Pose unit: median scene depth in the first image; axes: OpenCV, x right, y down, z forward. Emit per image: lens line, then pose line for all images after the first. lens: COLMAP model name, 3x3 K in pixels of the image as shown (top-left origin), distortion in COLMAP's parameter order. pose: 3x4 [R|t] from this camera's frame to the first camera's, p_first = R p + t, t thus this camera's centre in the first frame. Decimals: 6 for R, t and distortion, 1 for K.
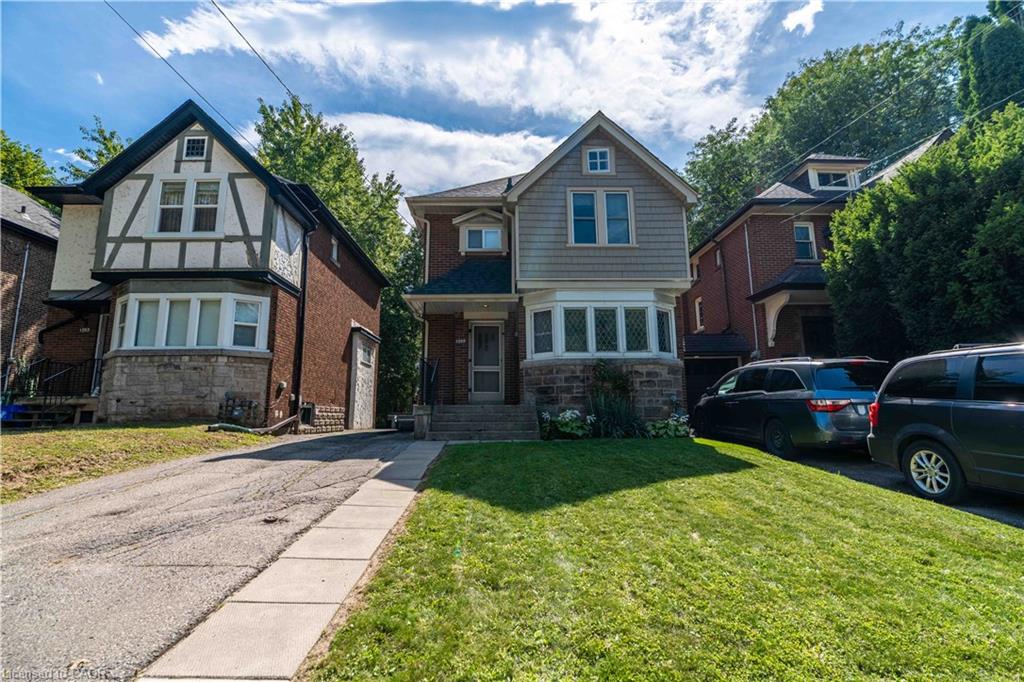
lens RADIAL K [[490.1, 0, 507.9], [0, 490.1, 332.2], [0, 0, 1]] dist [-0.002566, -0.003728]
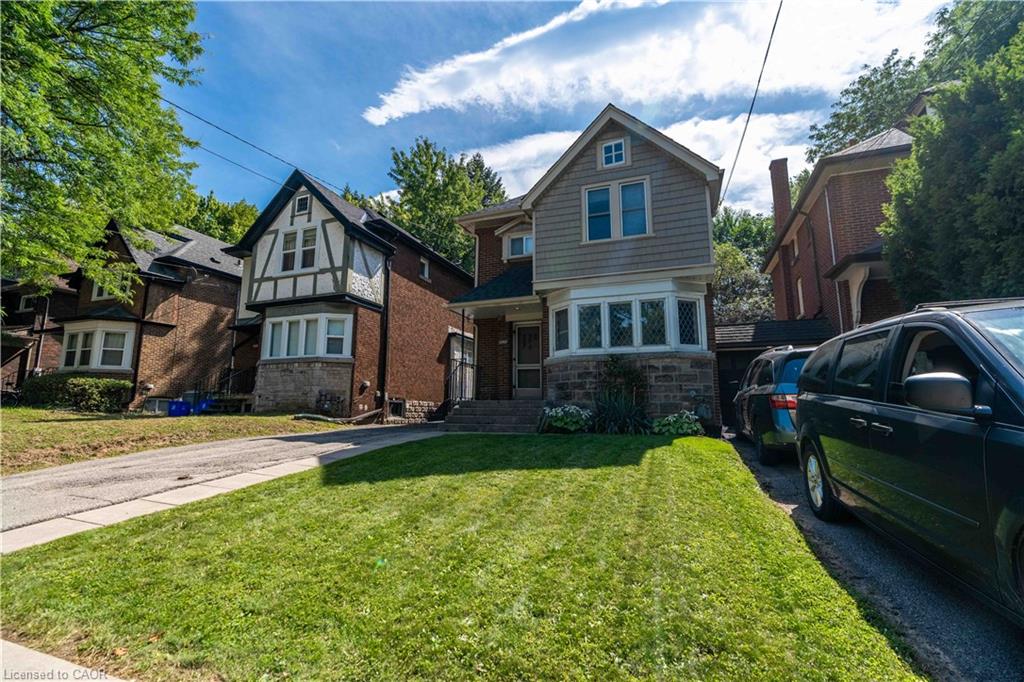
lens RADIAL K [[460.5, 0, 508.1], [0, 460.5, 333.9], [0, 0, 1]] dist [-0.010942, 0.002423]
pose [[0.925763, -0.051570, -0.374572, 0.322198], [0.054746, 0.998498, -0.002164, 0.003739], [0.374121, -0.018503, 0.927195, 0.055133]]
